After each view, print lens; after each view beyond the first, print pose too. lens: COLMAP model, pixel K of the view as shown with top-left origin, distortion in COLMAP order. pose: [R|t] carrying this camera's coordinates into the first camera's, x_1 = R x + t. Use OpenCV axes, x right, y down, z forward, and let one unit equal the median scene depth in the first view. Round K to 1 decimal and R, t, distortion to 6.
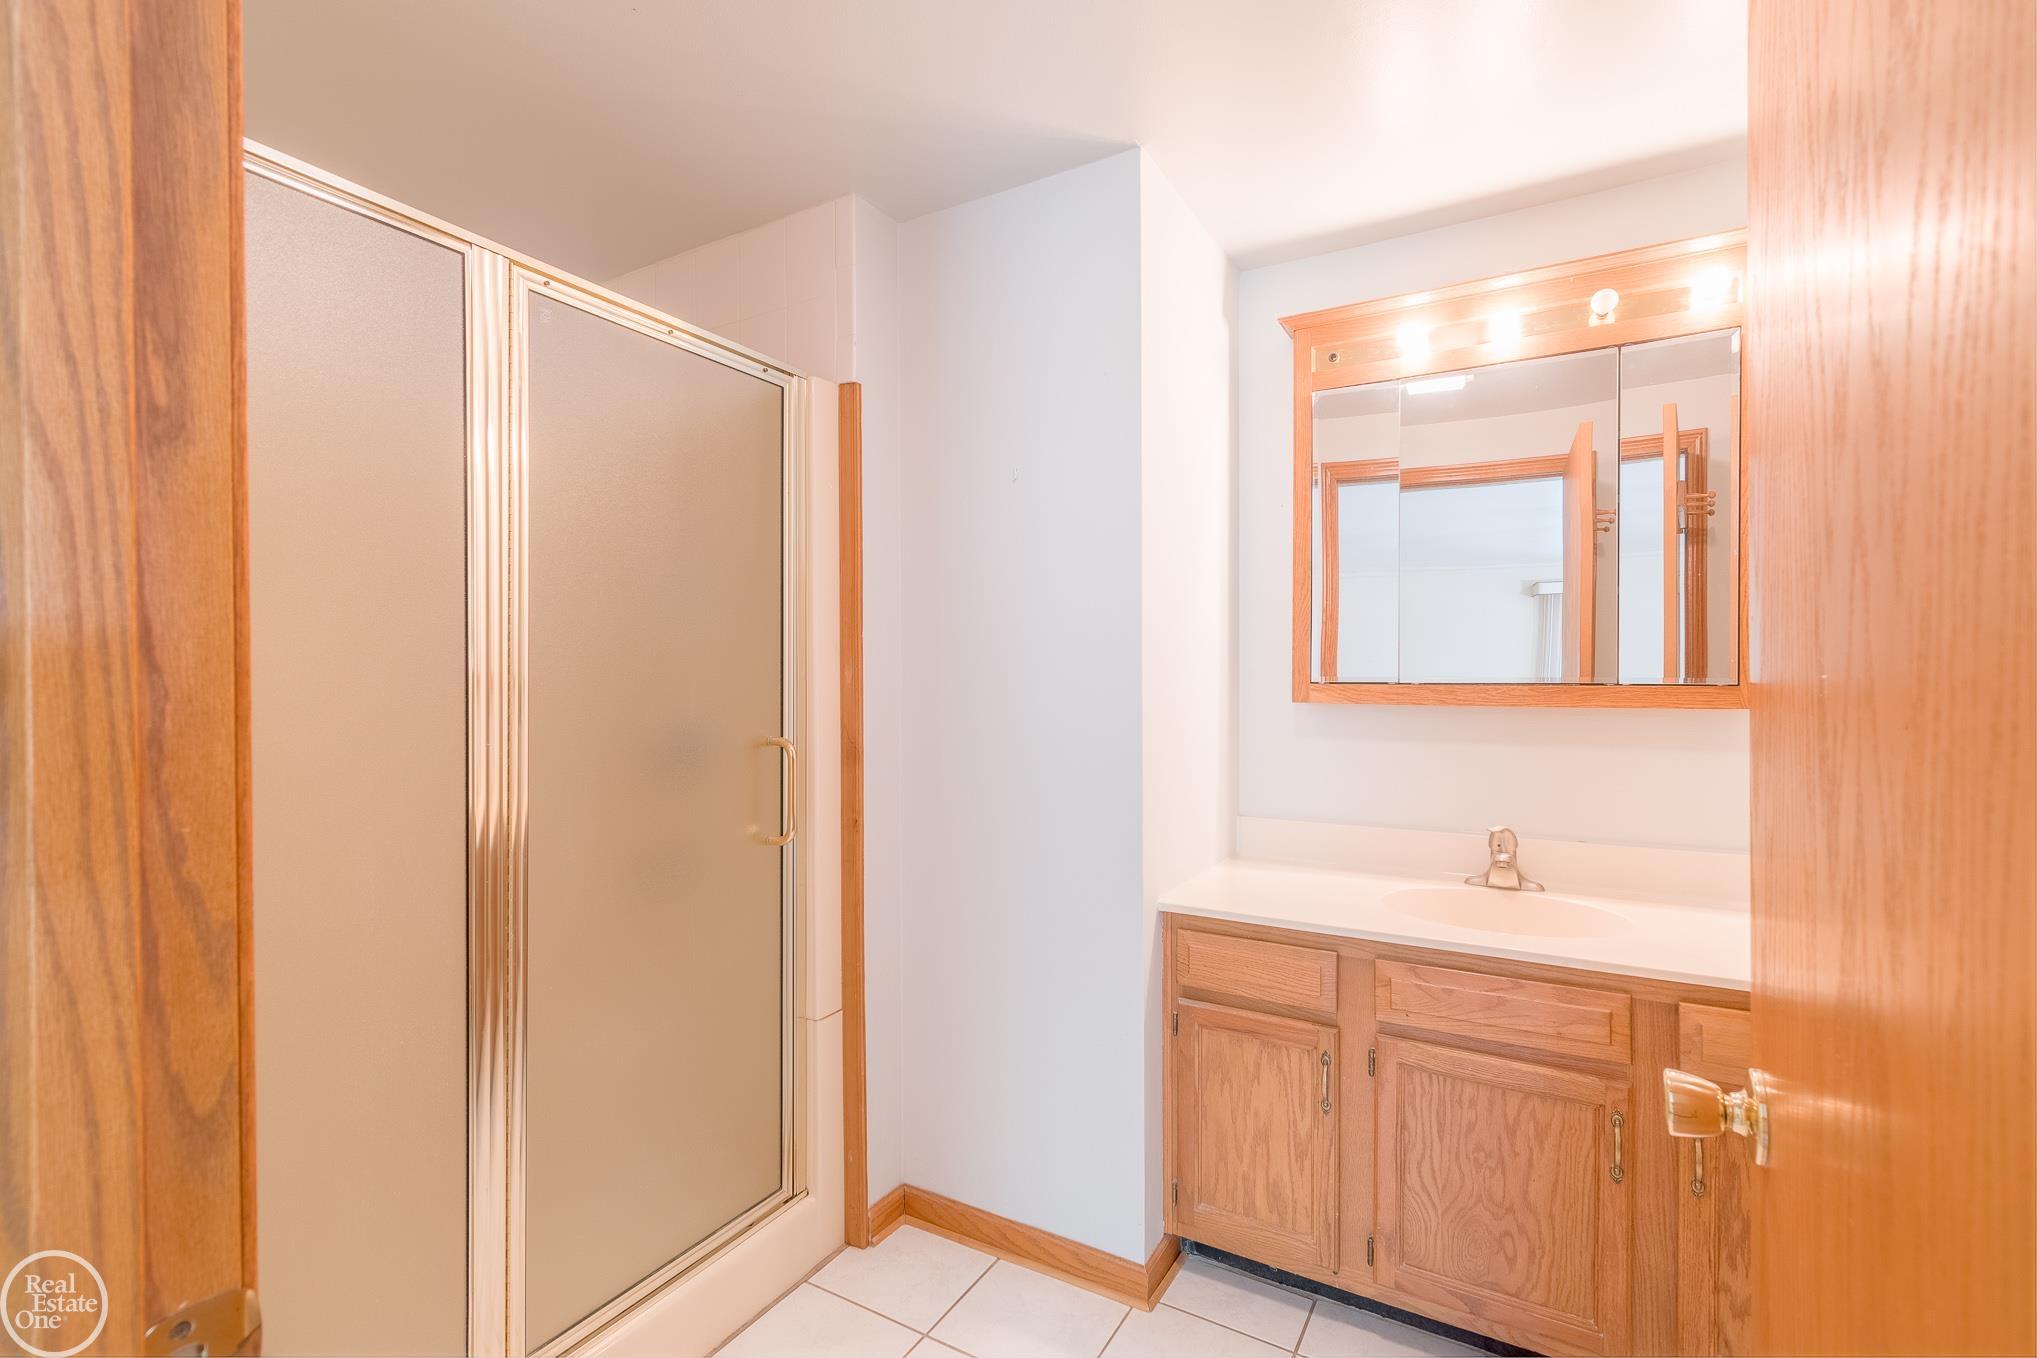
lens RADIAL K [[908.6, 0, 1012.8], [0, 908.6, 679.7], [0, 0, 1]] dist [0.000554, -0.000255]
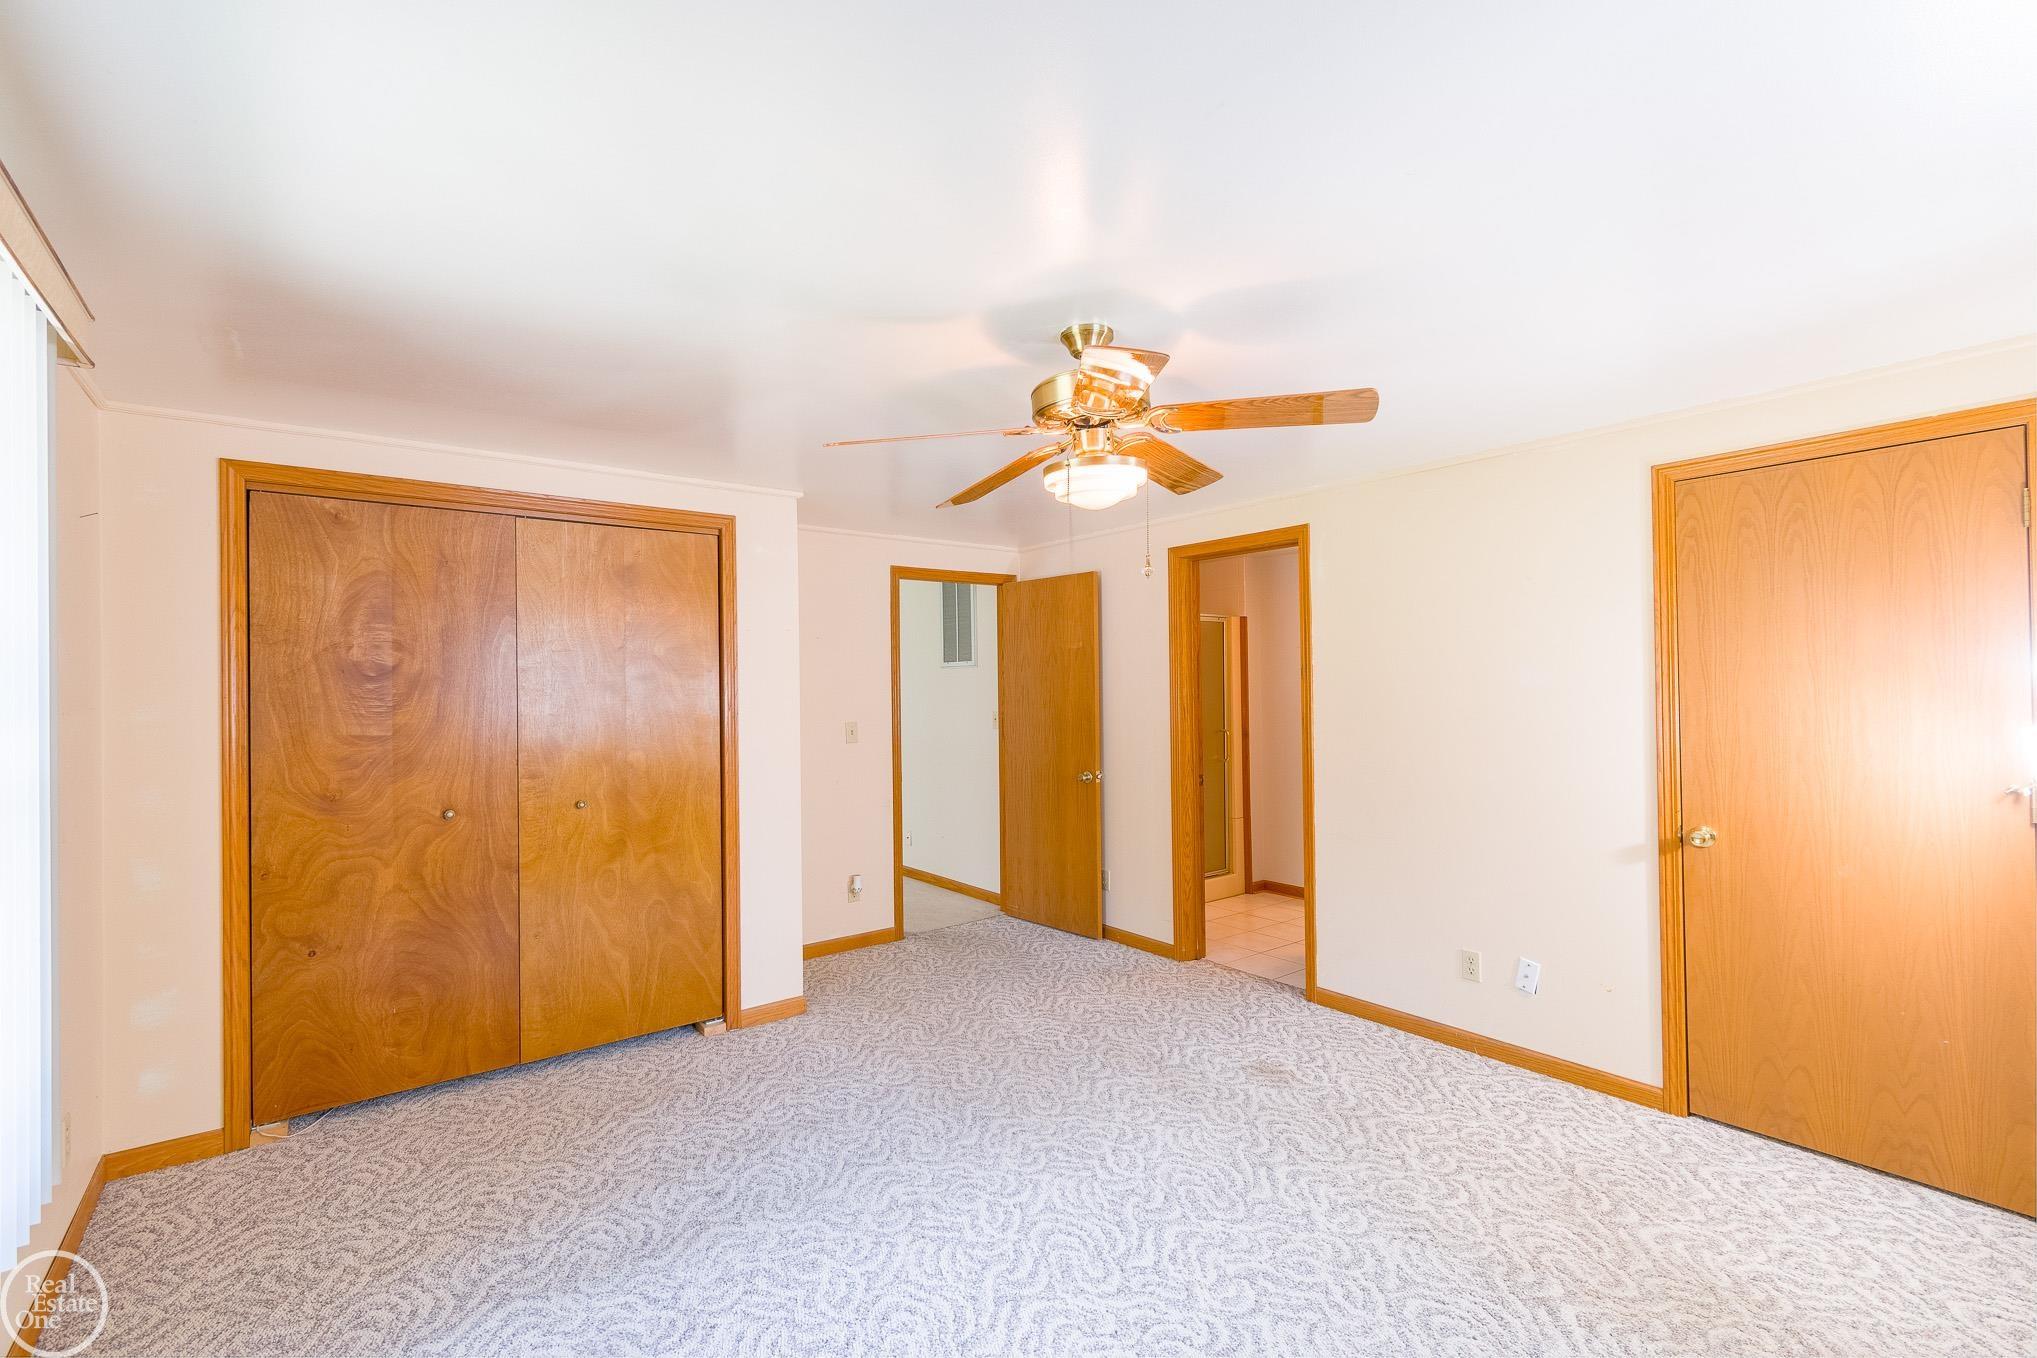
lens RADIAL K [[908.6, 0, 1022.2], [0, 908.6, 685.9], [0, 0, 1]] dist [0.000554, -0.000255]
pose [[0.914296, -0.012846, -0.404842, 0.370063], [0.008446, 0.999884, -0.012654, -0.038347], [0.404958, 0.008150, 0.914299, -2.069787]]
